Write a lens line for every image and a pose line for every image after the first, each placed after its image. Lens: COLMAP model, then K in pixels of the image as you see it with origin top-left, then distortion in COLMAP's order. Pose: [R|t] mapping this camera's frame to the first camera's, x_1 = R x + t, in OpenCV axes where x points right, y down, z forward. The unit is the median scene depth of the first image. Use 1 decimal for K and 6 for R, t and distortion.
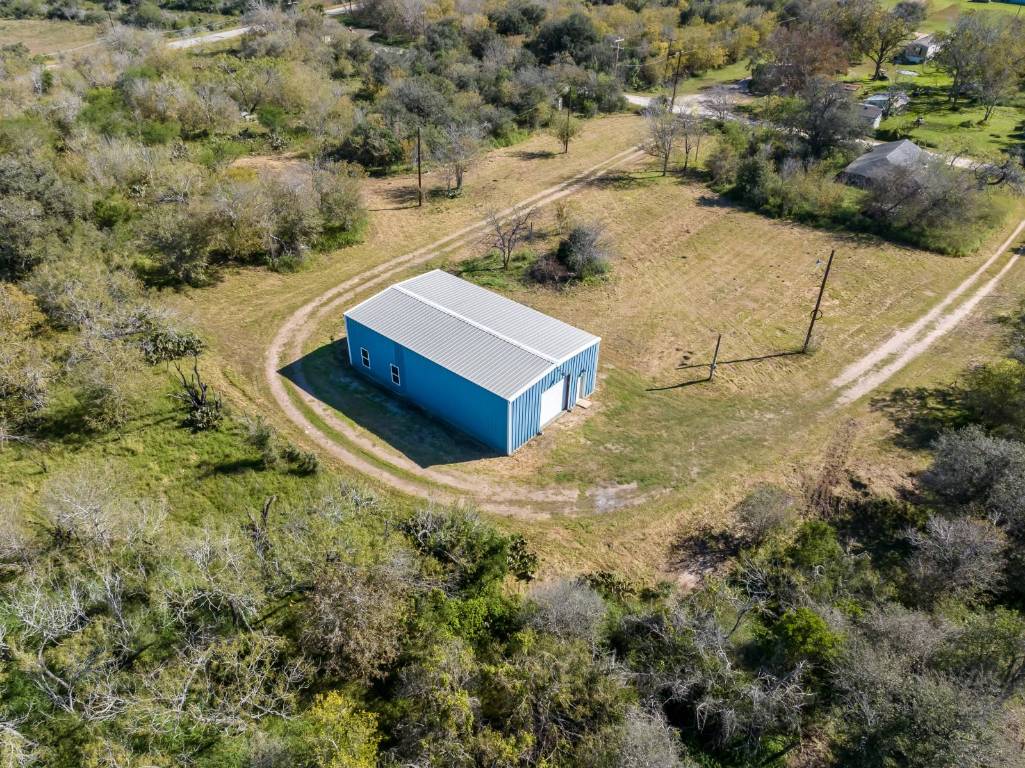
lens RADIAL K [[735.3, 0, 508.2], [0, 735.3, 380.3], [0, 0, 1]] dist [-0.022218, 0.006576]
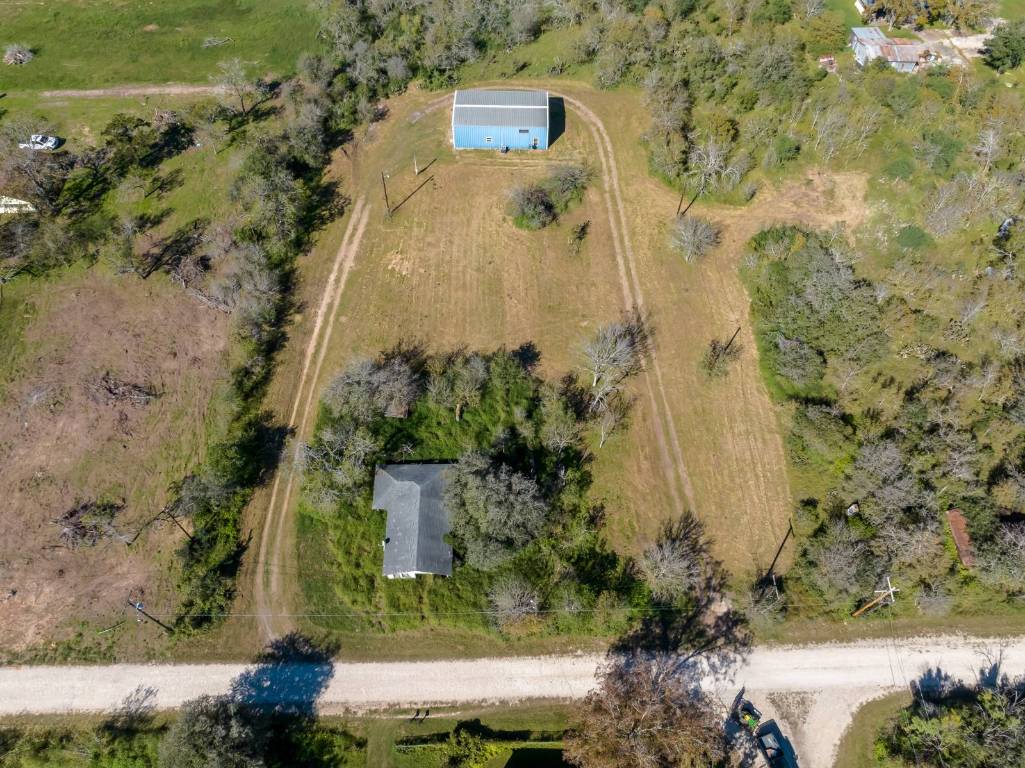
lens RADIAL K [[735.3, 0, 504.6], [0, 735.3, 385.6], [0, 0, 1]] dist [-0.022218, 0.006576]
pose [[-0.773507, 0.518983, -0.363792, 0.947386], [-0.373010, 0.091279, 0.923326, -1.635842], [0.512397, 0.849897, 0.122981, 1.107691]]
